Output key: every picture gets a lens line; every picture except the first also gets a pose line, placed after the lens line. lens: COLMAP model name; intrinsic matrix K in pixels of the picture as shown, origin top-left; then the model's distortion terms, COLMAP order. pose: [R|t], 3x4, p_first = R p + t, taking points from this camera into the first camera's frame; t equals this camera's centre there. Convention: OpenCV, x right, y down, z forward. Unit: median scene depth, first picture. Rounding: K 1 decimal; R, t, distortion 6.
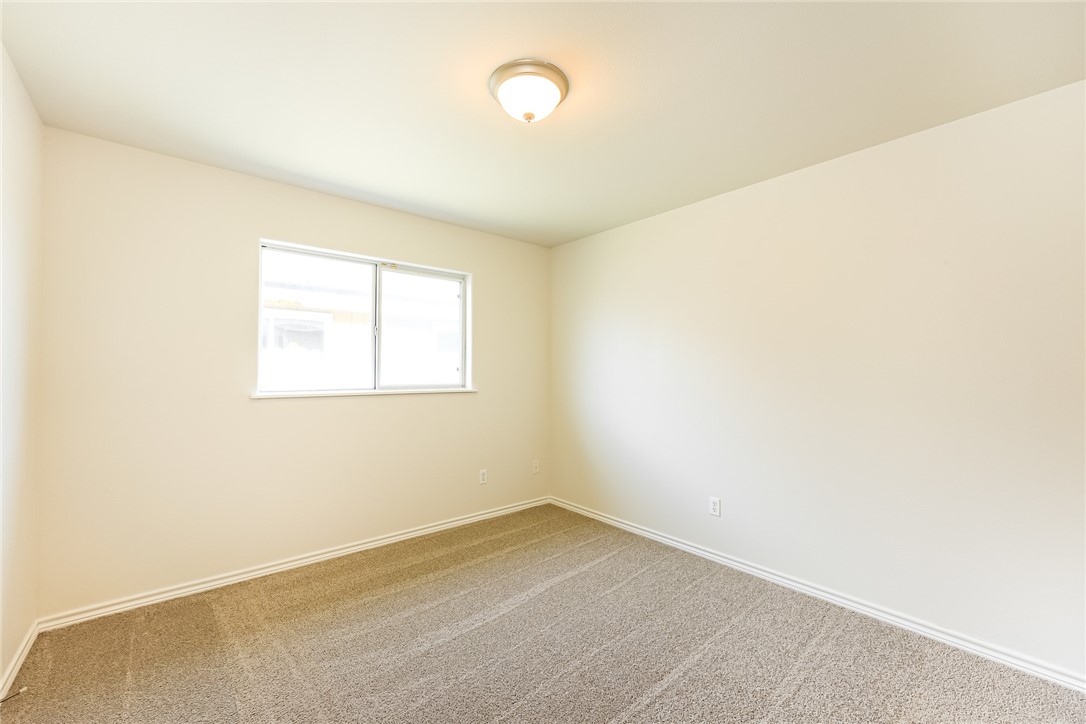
lens RADIAL K [[447.4, 0, 551.0], [0, 447.4, 365.7], [0, 0, 1]] dist [0.002862, 0.000075]
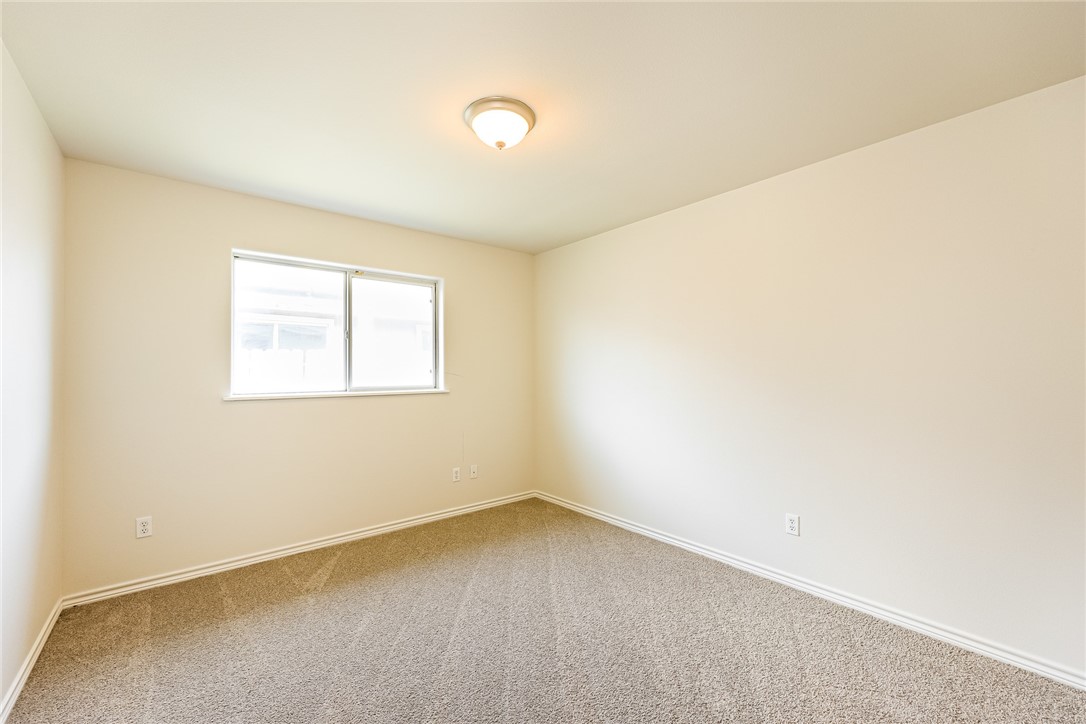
lens RADIAL K [[447.4, 0, 550.8], [0, 447.4, 365.6], [0, 0, 1]] dist [0.002862, 0.000075]
pose [[0.999995, -0.003214, -0.000594, 0.075929], [0.003215, 0.999993, 0.001685, -0.008742], [0.000588, -0.001687, 0.999998, -0.116539]]
